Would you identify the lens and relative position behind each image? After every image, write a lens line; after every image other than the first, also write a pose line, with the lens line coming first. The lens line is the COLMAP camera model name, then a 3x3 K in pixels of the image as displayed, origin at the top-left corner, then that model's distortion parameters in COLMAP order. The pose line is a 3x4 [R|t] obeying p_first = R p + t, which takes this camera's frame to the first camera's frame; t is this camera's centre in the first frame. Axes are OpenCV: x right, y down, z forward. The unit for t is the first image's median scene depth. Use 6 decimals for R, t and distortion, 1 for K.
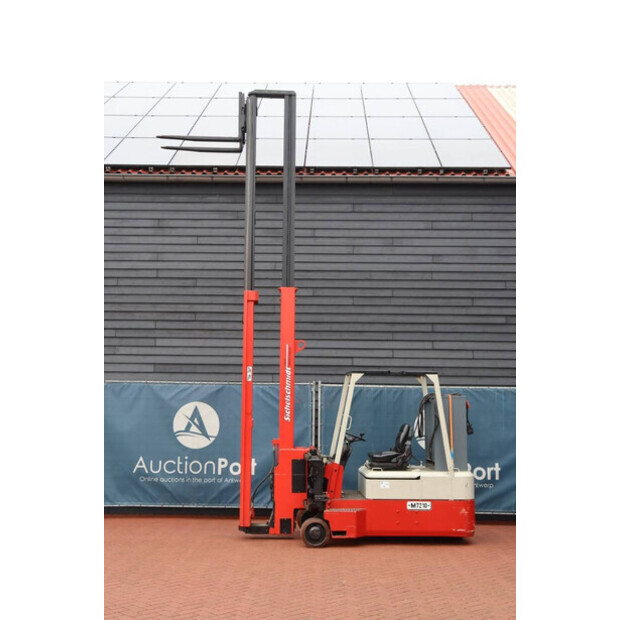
lens RADIAL K [[861.0, 0, 308.2], [0, 861.0, 304.0], [0, 0, 1]] dist [0.074200, 0.000000]
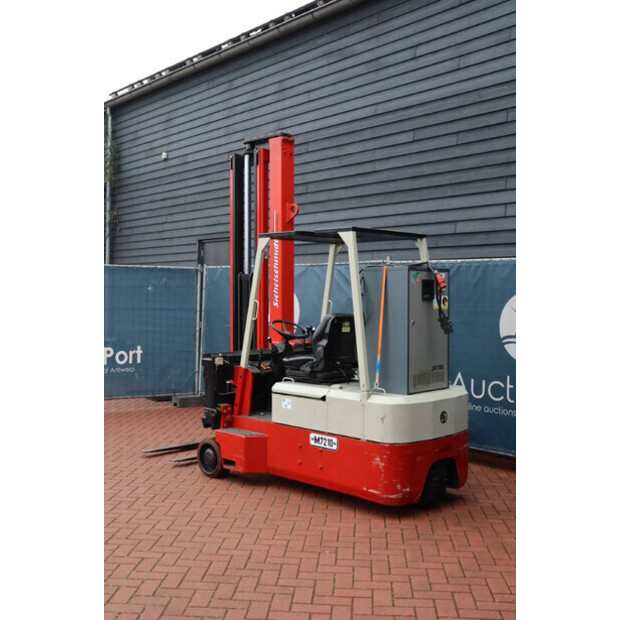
lens RADIAL K [[732.9, 0, 303.2], [0, 732.9, 307.5], [0, 0, 1]] dist [-0.000973, 0.000000]
pose [[0.665438, 0.006813, -0.746422, 0.429787], [0.081021, 0.993391, 0.081298, 0.076508], [0.742043, -0.114575, 0.660488, 0.540711]]
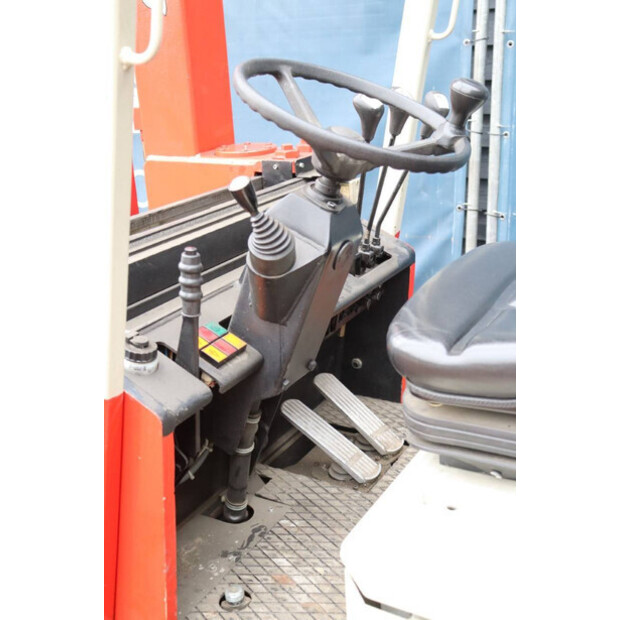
lens RADIAL K [[780.9, 0, 309.0], [0, 780.9, 308.8], [0, 0, 1]] dist [0.011690, 0.000000]
pose [[0.843522, 0.130769, -0.520932, 0.089151], [0.110685, 0.906764, 0.406851, 0.115511], [0.525566, -0.400847, 0.750401, 0.790013]]
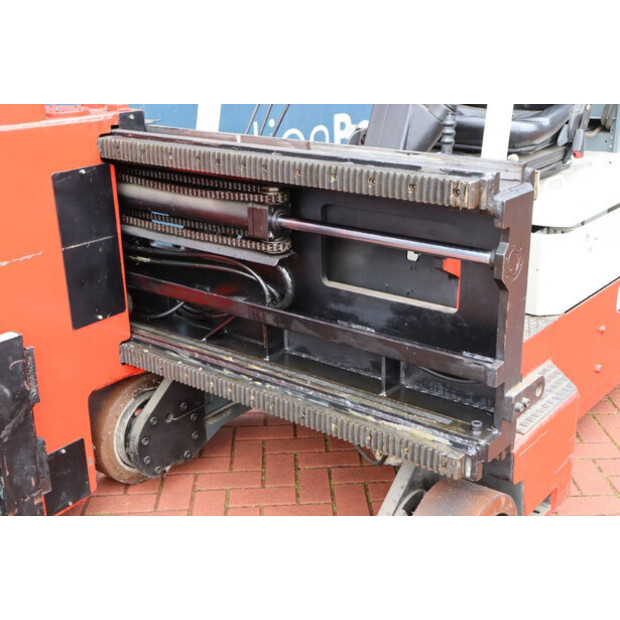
lens RADIAL K [[861.0, 0, 306.6], [0, 861.0, 306.1], [0, 0, 1]] dist [0.074200, 0.000000]
pose [[0.657647, -0.263599, 0.705702, -0.113156], [-0.058417, 0.916116, 0.396634, 0.112990], [-0.751057, -0.302070, 0.587083, 0.762872]]
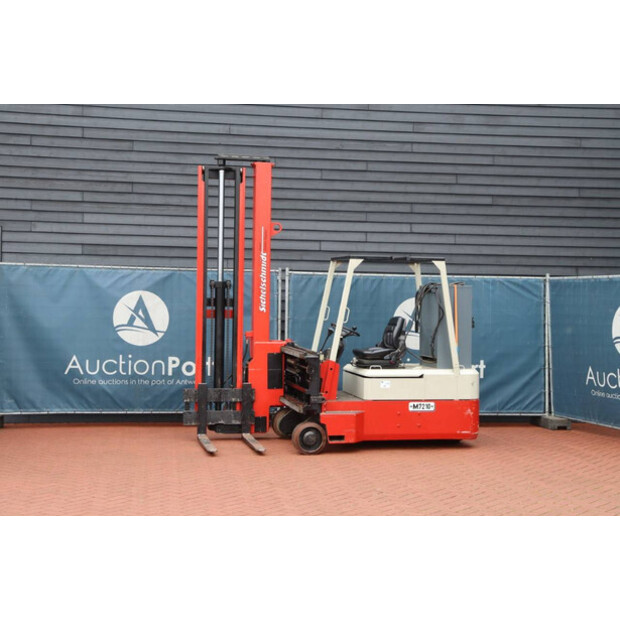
lens RADIAL K [[1018.5, 0, 315.3], [0, 1018.5, 306.4], [0, 0, 1]] dist [0.167550, 0.000000]
pose [[0.984119, 0.003951, 0.177466, -0.140941], [-0.025931, 0.992227, 0.121706, 0.003163], [-0.175606, -0.124375, 0.976572, -0.002204]]
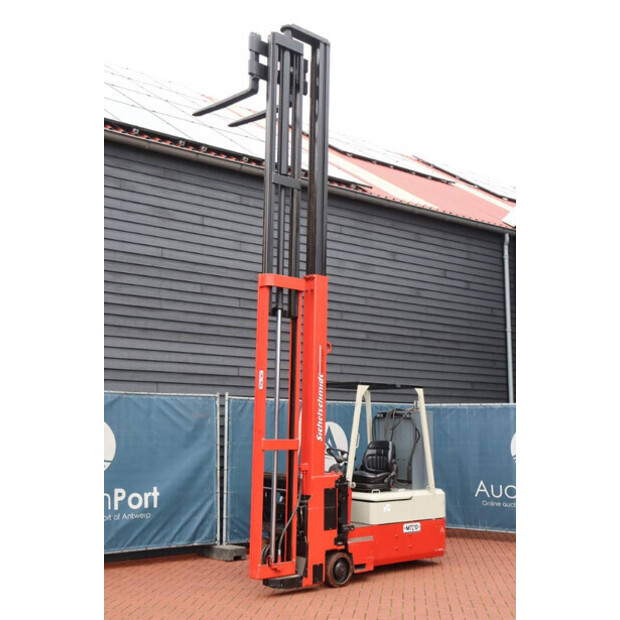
lens RADIAL K [[826.7, 0, 302.1], [0, 826.7, 308.3], [0, 0, 1]] dist [0.053924, 0.000000]
pose [[0.774468, 0.088013, 0.626460, -0.458378], [-0.074201, 0.996077, -0.048210, 0.040324], [-0.628246, -0.009147, 0.777961, 0.313822]]
